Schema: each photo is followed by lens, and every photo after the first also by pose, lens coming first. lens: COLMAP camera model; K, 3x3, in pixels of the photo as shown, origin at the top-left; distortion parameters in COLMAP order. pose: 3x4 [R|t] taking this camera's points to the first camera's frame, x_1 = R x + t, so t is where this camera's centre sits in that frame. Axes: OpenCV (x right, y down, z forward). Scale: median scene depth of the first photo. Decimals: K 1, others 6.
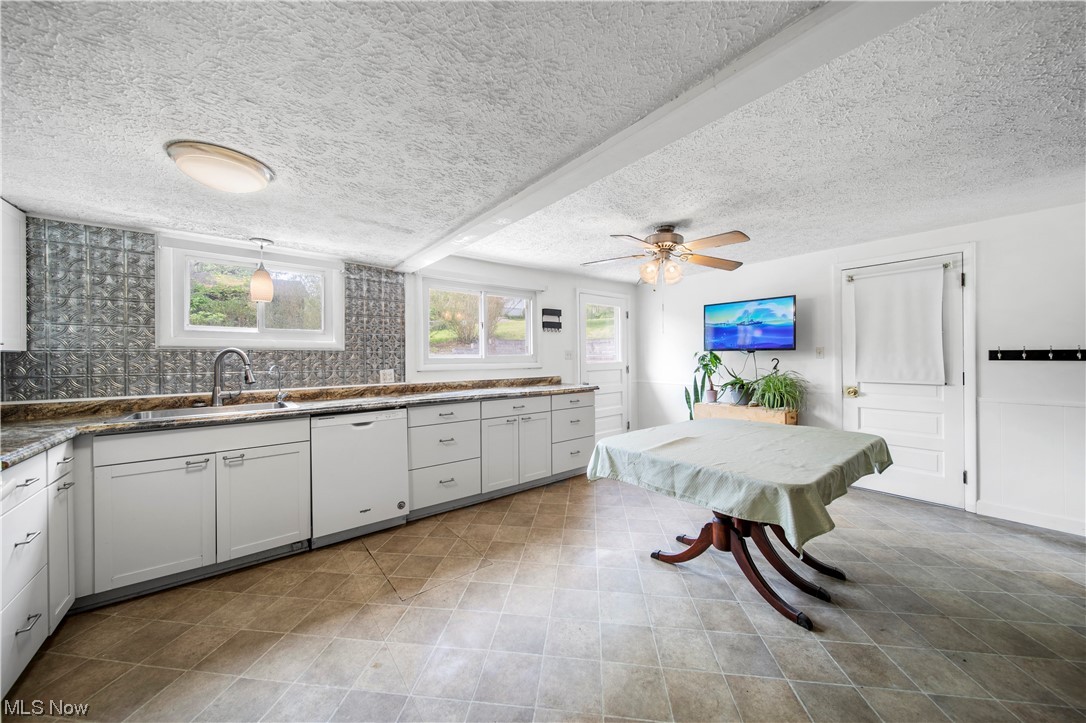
lens RADIAL K [[384.8, 0, 543.4], [0, 384.8, 362.8], [0, 0, 1]] dist [-0.000571, -0.000853]
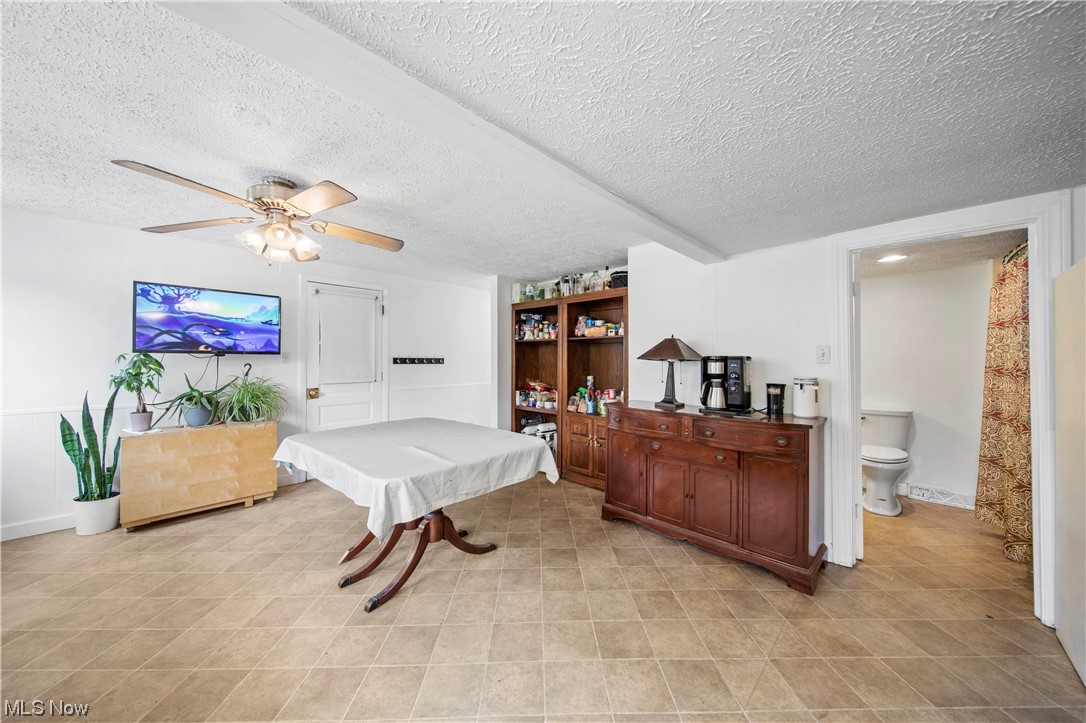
lens RADIAL K [[384.8, 0, 544.2], [0, 384.8, 355.5], [0, 0, 1]] dist [-0.000571, -0.000853]
pose [[-0.173640, 0.014653, 0.984700, -0.402386], [0.013471, 0.999831, -0.012502, -0.010702], [-0.984717, 0.011094, -0.173809, 0.537233]]
